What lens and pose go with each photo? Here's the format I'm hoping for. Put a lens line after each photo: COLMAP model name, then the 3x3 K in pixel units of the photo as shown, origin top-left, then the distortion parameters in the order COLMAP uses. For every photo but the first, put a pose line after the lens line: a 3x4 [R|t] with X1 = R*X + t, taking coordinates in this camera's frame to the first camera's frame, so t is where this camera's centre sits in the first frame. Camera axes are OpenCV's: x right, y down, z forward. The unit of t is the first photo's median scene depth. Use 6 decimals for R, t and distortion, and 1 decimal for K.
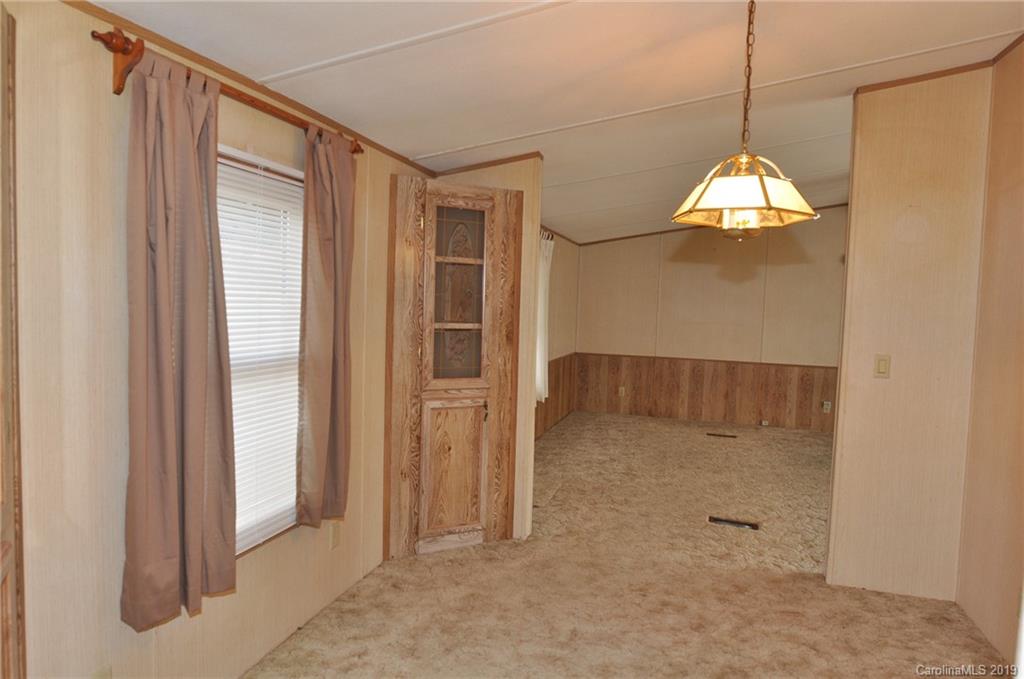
lens RADIAL K [[623.6, 0, 514.4], [0, 623.6, 338.1], [0, 0, 1]] dist [-0.013291, -0.003785]
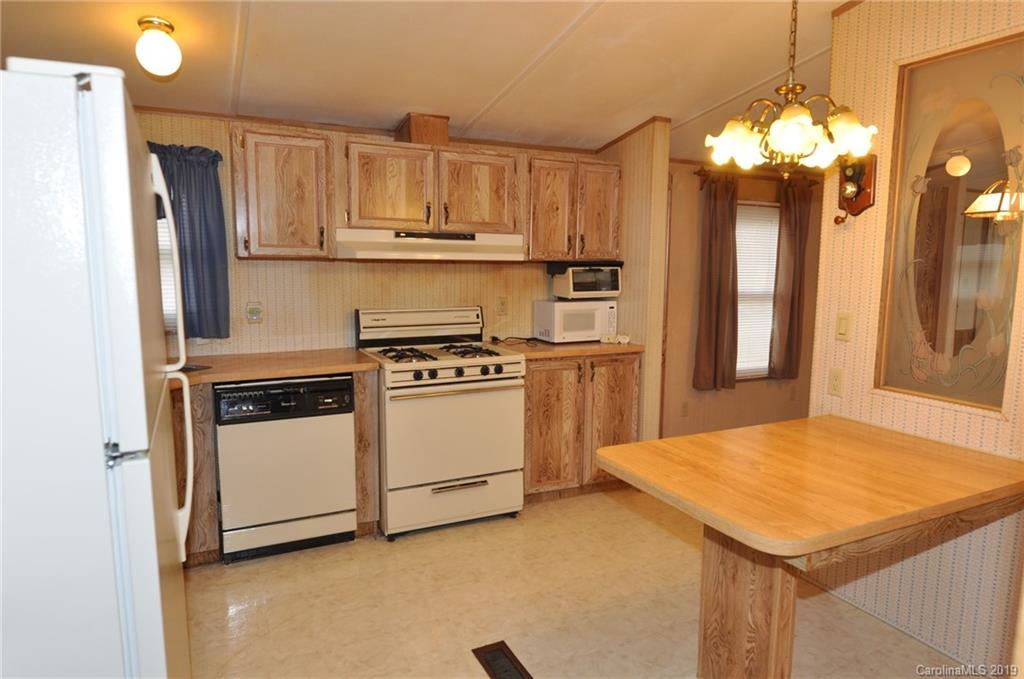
lens RADIAL K [[623.6, 0, 510.8], [0, 623.6, 340.8], [0, 0, 1]] dist [-0.013291, -0.003785]
pose [[0.671290, 0.061216, -0.738662, 0.620744], [-0.030766, 0.998026, 0.054751, 0.102660], [0.740556, -0.014028, 0.671848, -1.060079]]
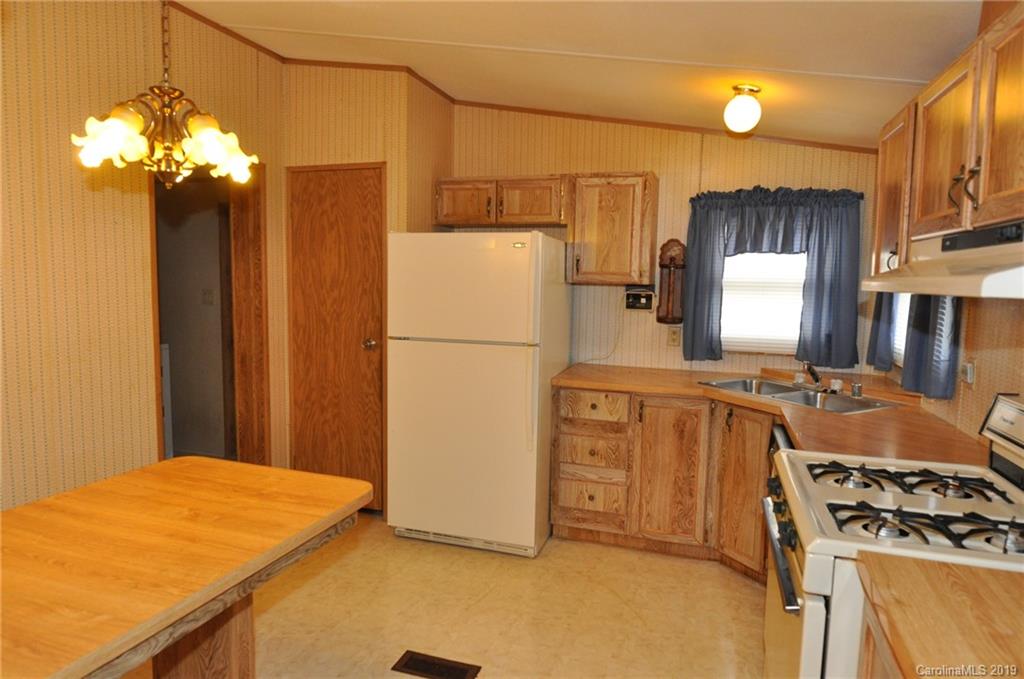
lens RADIAL K [[623.6, 0, 515.4], [0, 623.6, 340.7], [0, 0, 1]] dist [-0.013291, -0.003785]
pose [[-0.998147, -0.057239, 0.020641, -0.164323], [-0.053289, 0.986075, 0.157531, -0.033009], [-0.029371, 0.156139, -0.987298, 0.454145]]
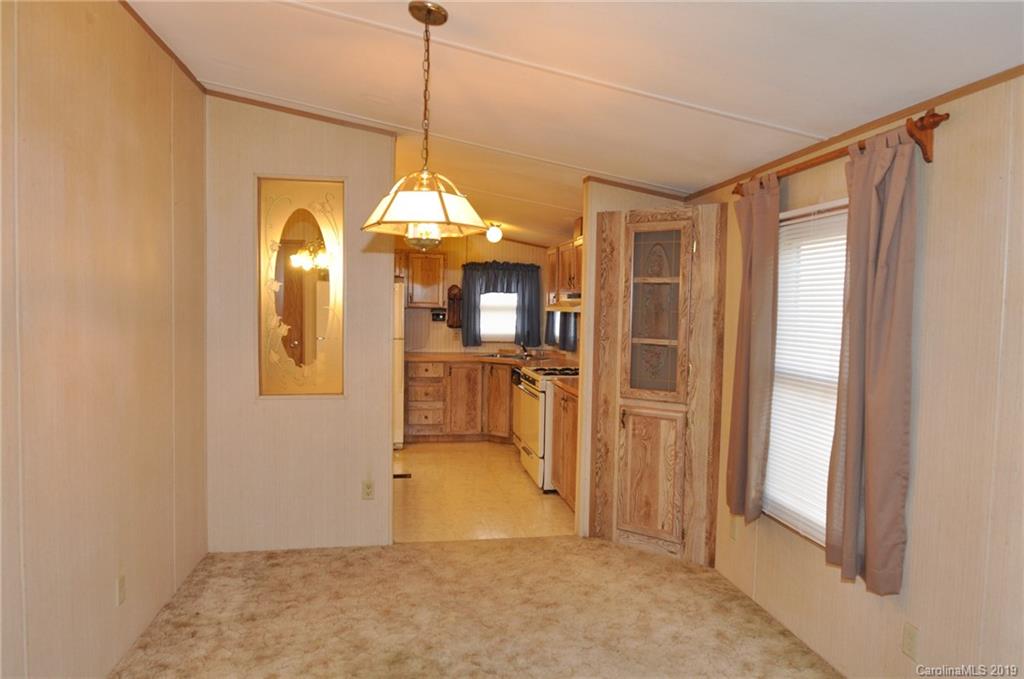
lens RADIAL K [[623.6, 0, 508.7], [0, 623.6, 337.3], [0, 0, 1]] dist [-0.013291, -0.003785]
pose [[-0.896687, -0.027751, -0.441795, 0.596890], [-0.074505, 0.993257, 0.088828, -0.096289], [0.436350, 0.112567, -0.892708, 1.733753]]
